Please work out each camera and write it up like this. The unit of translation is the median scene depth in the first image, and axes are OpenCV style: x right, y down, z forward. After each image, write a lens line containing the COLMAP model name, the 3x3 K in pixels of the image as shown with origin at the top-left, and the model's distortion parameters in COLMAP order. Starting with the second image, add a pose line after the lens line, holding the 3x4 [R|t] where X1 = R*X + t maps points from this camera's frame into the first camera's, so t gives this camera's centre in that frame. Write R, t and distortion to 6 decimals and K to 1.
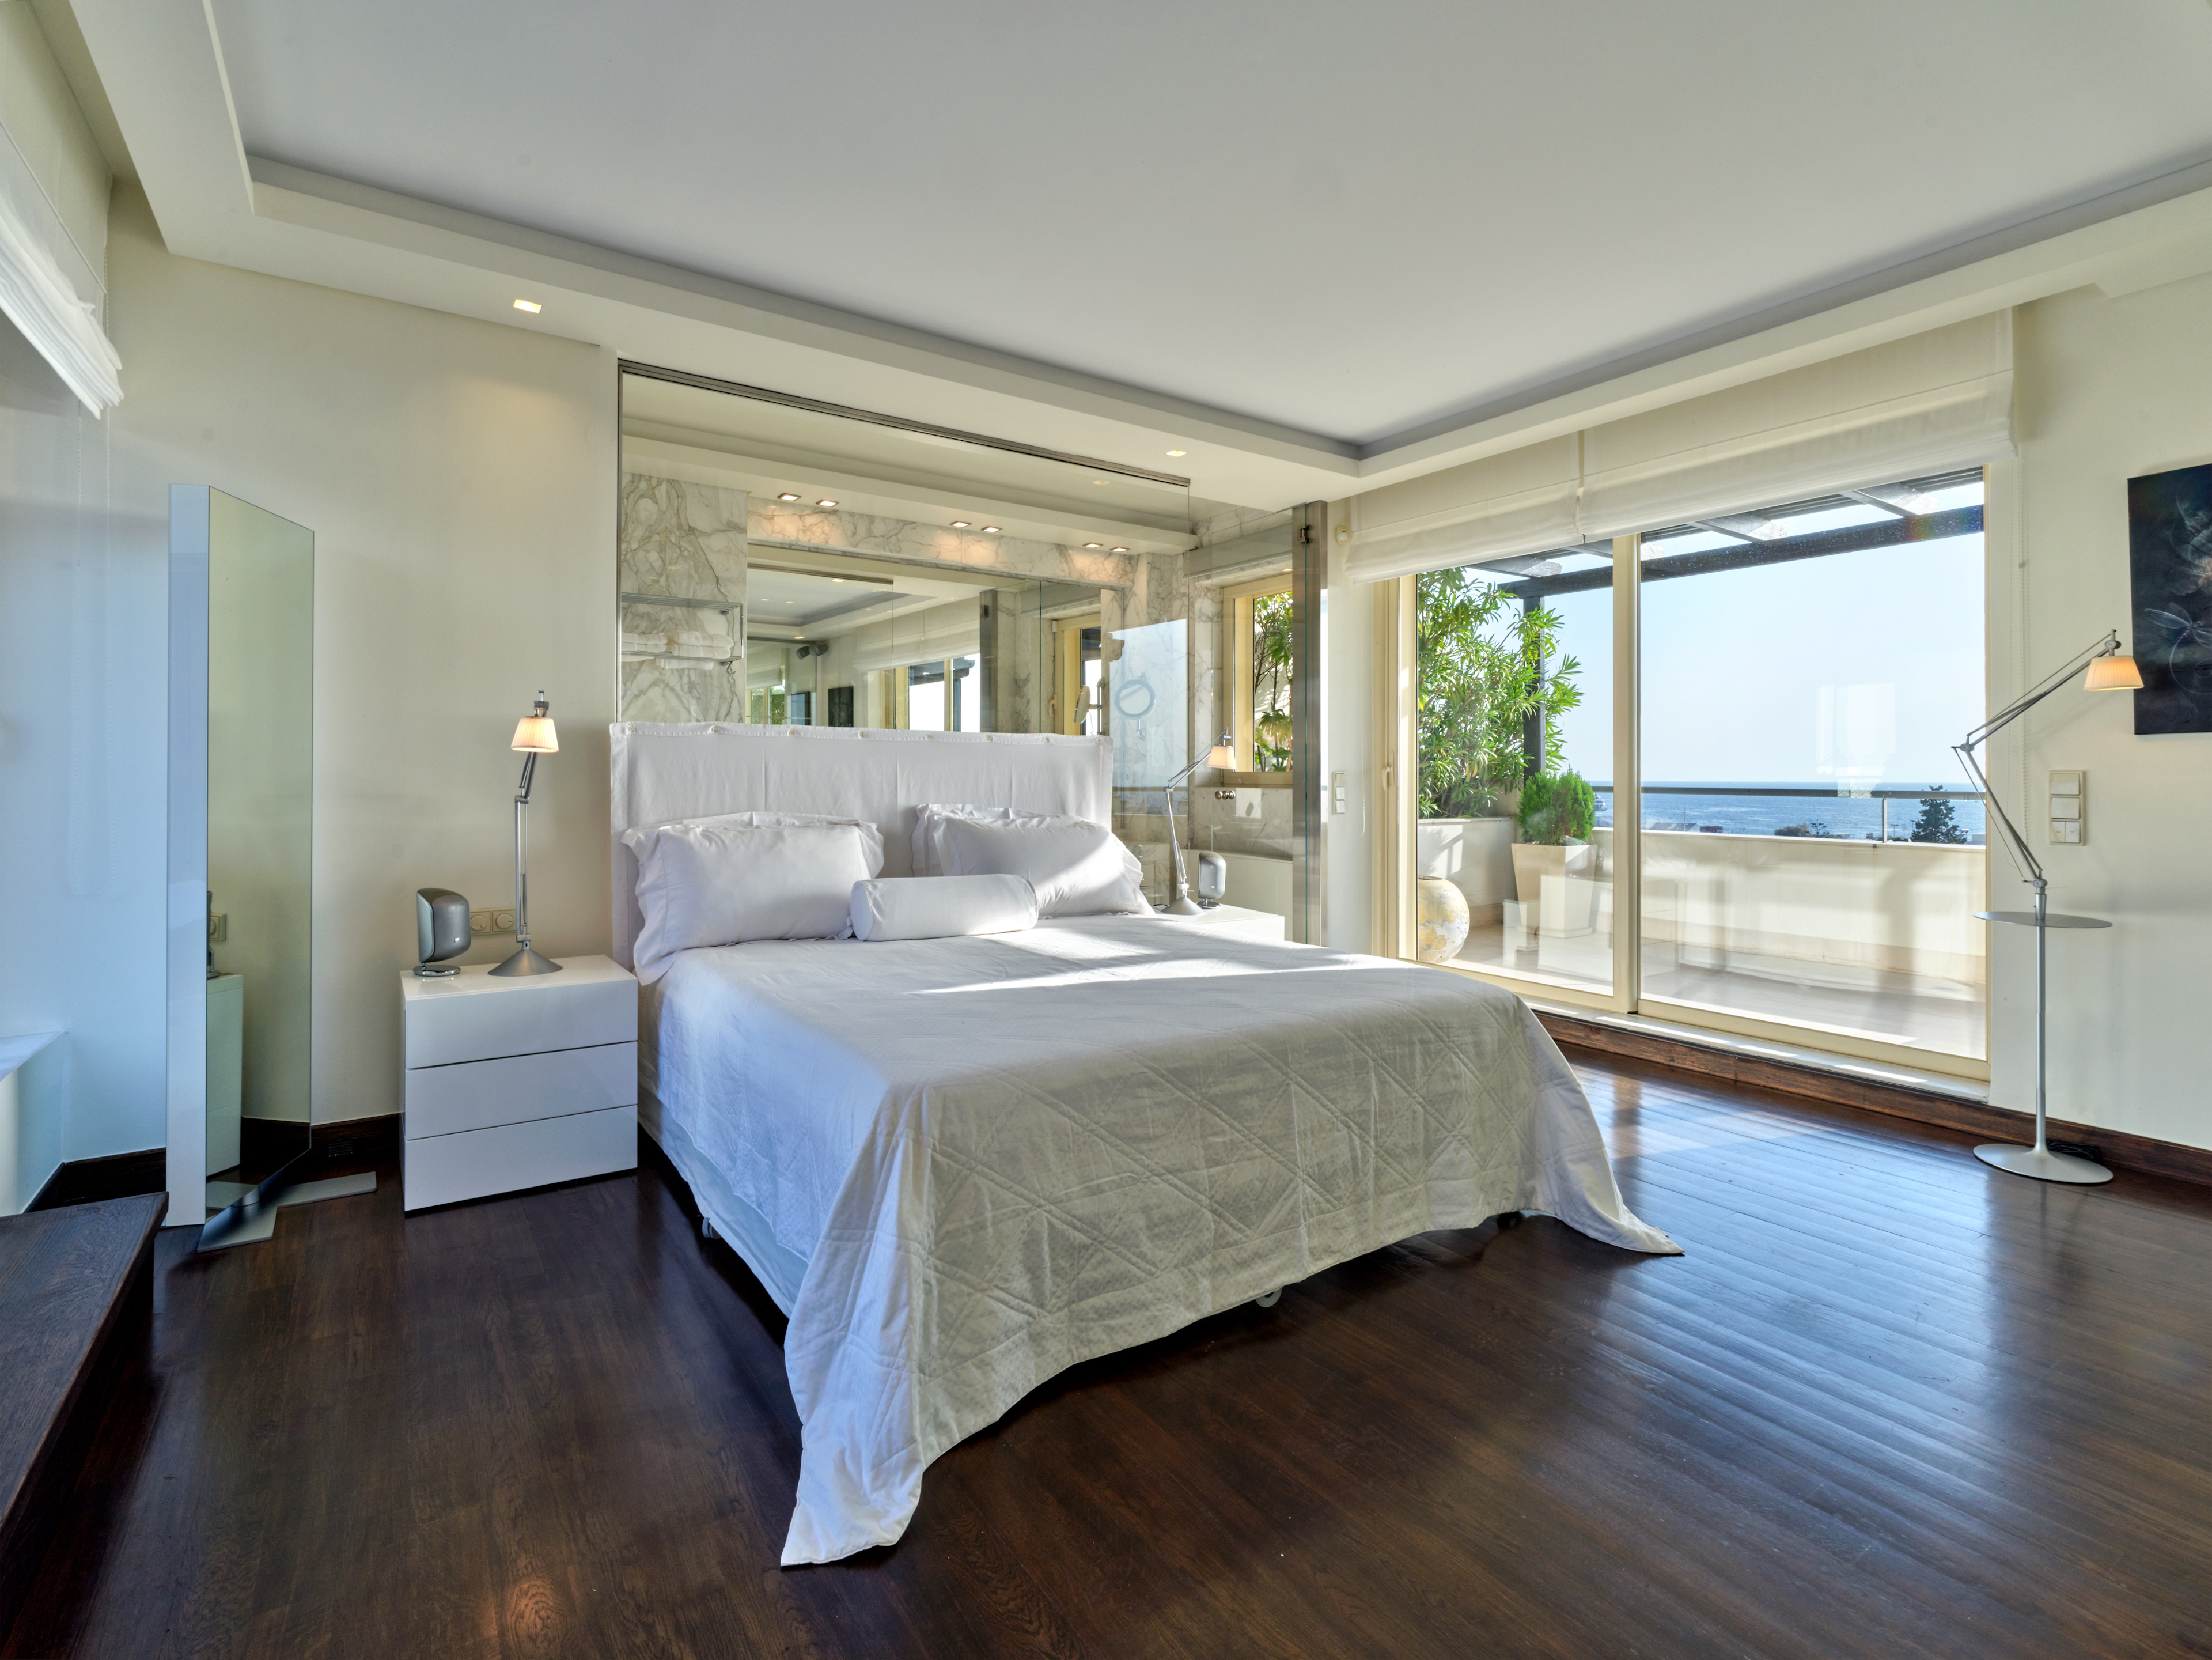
lens RADIAL K [[1071.2, 0, 1107.8], [0, 1071.2, 784.0], [0, 0, 1]] dist [0.002461, 0.000356]
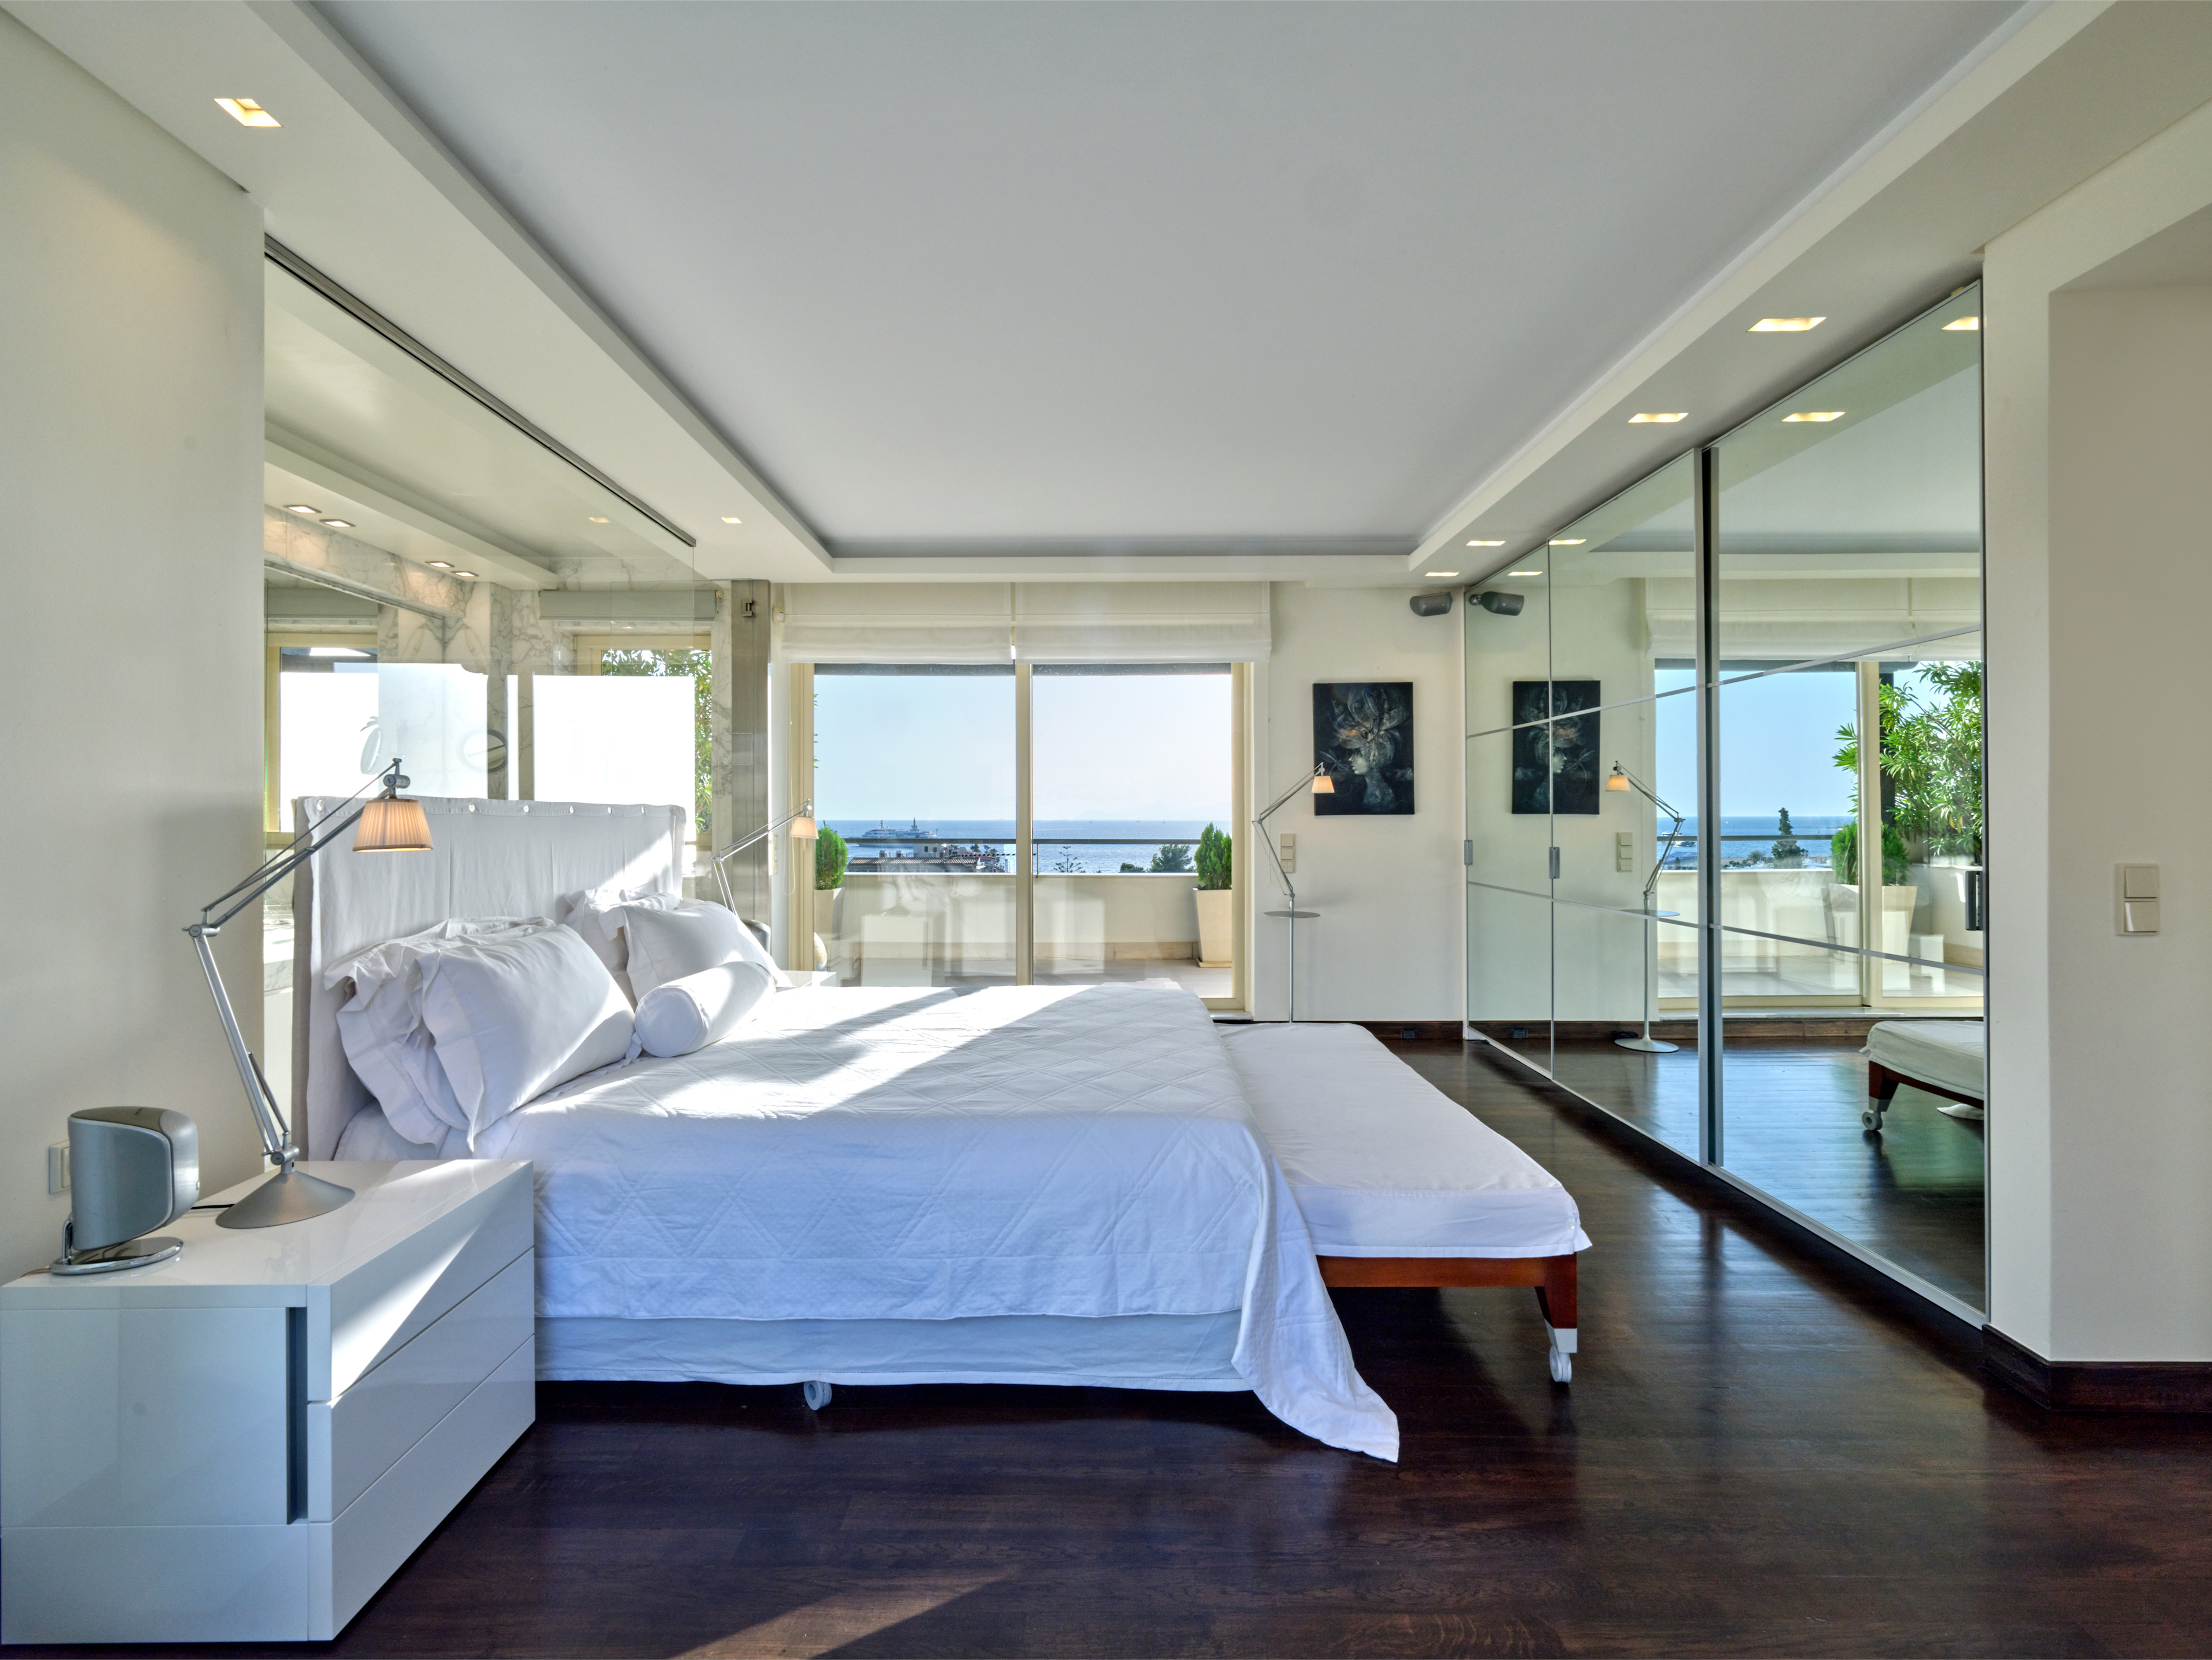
lens RADIAL K [[1008.3, 0, 1106.0], [0, 1008.3, 830.0], [0, 0, 1]] dist [-0.000150, -0.000028]
pose [[0.548611, -0.017939, 0.835885, -0.452741], [0.012021, 0.999836, 0.013567, -0.025867], [-0.835991, 0.002605, 0.548737, 0.169655]]
